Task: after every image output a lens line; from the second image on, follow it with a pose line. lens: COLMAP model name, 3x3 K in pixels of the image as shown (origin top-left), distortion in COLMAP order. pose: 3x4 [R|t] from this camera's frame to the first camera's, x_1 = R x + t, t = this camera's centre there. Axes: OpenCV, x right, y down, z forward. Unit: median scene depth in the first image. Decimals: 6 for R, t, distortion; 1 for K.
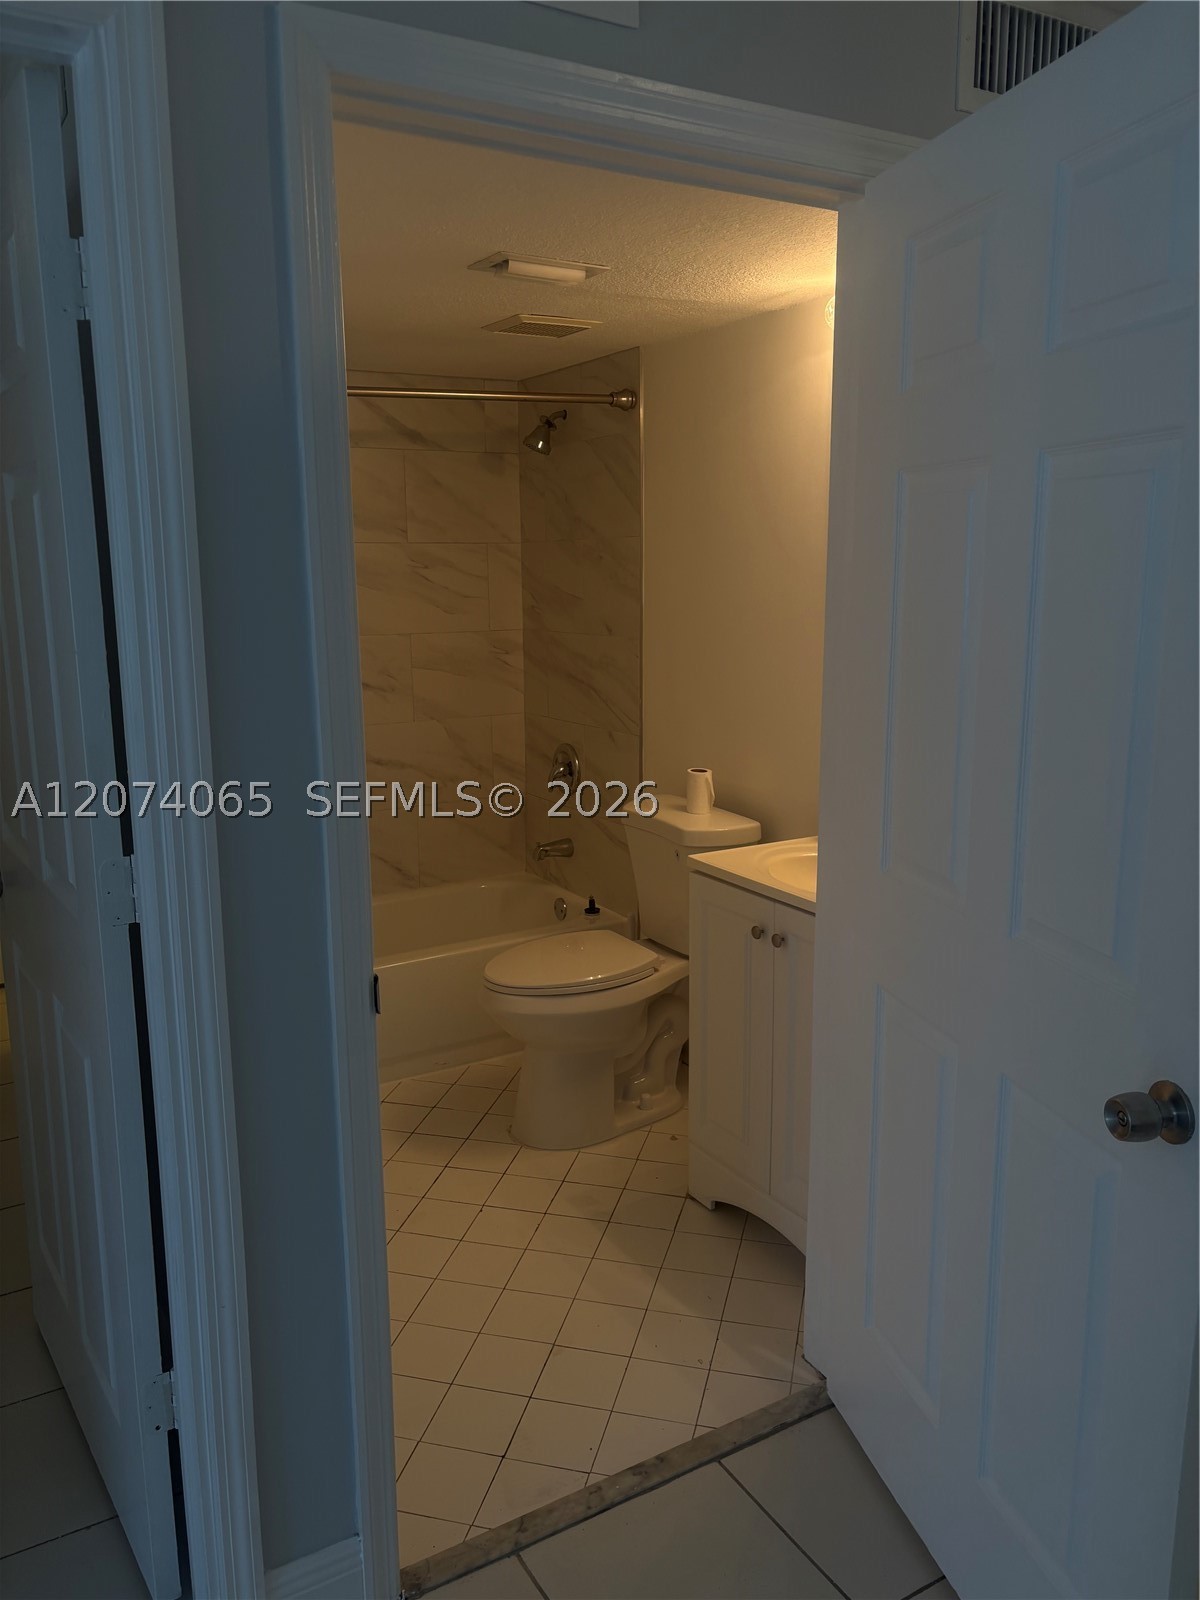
lens RADIAL K [[1214.7, 0, 602.1], [0, 1214.7, 794.0], [0, 0, 1]] dist [0.039953, -0.039538]
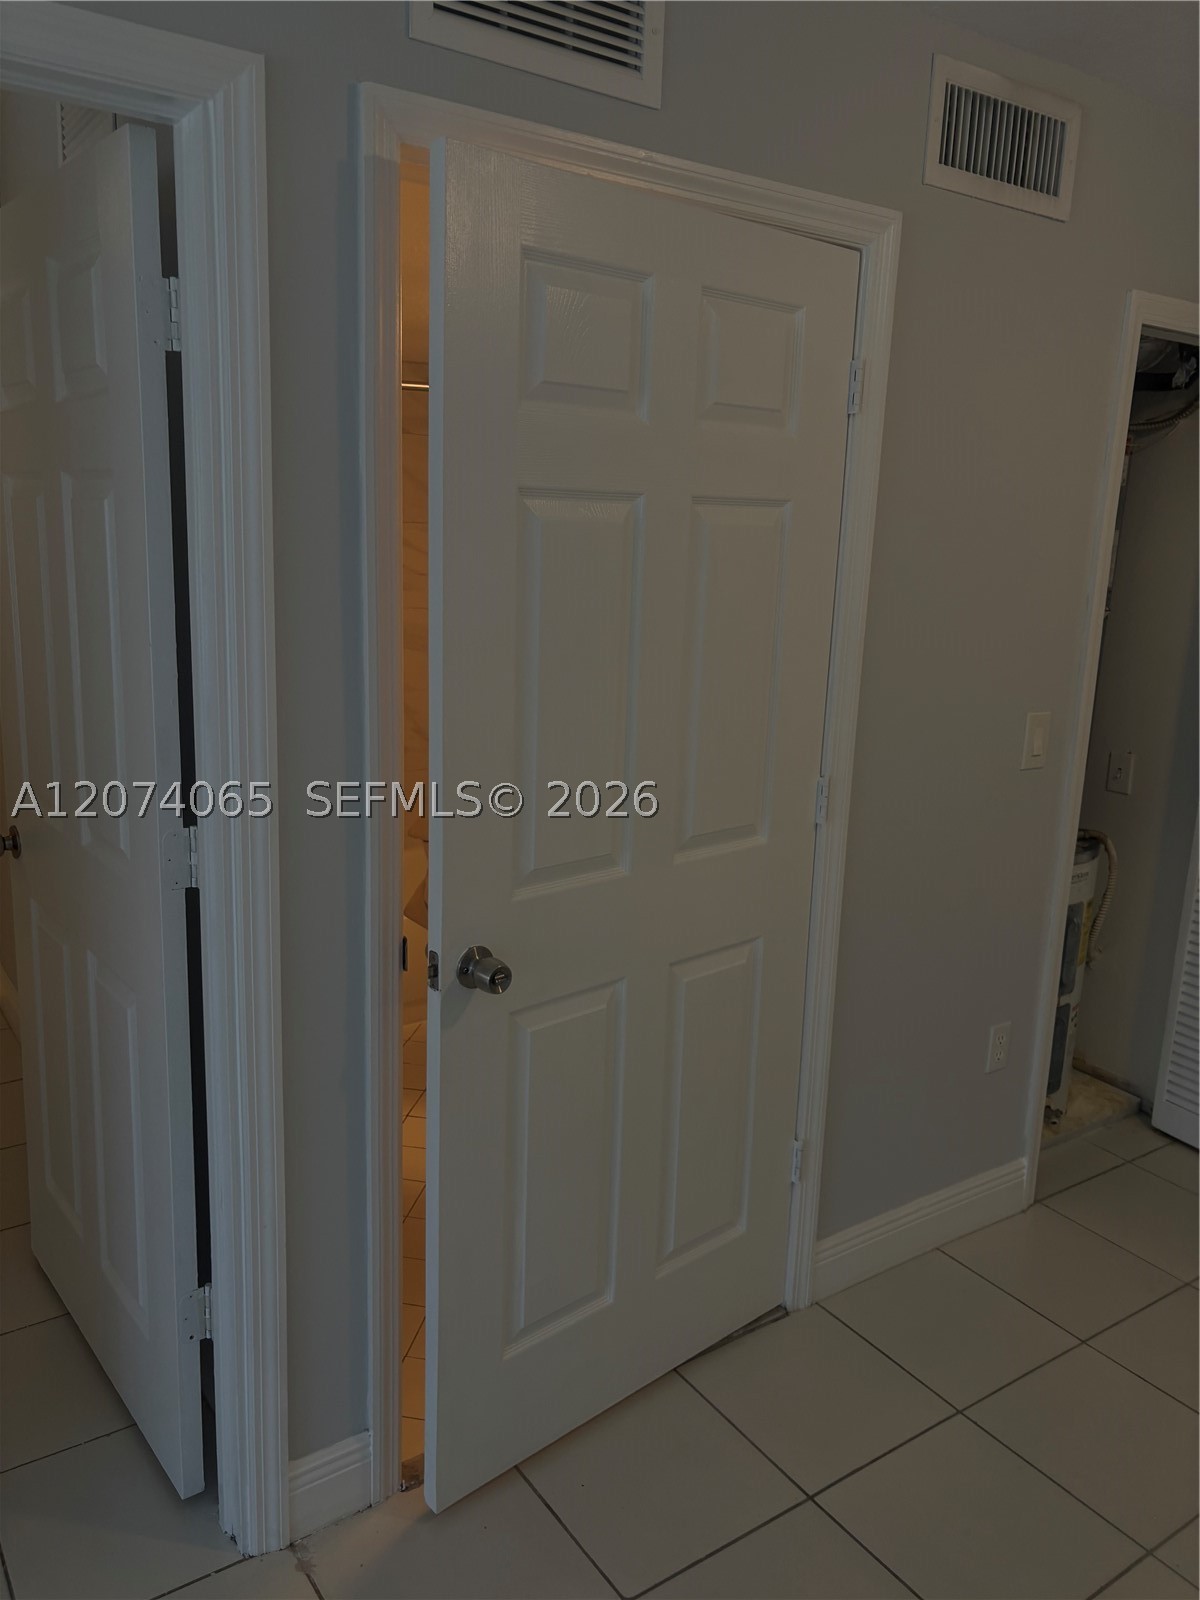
lens RADIAL K [[1214.7, 0, 597.4], [0, 1214.7, 791.0], [0, 0, 1]] dist [0.039953, -0.039538]
pose [[0.996807, 0.026624, 0.075280, -0.093022], [-0.028326, 0.999365, 0.021637, -0.016377], [-0.074656, -0.023700, 0.996928, -0.134111]]
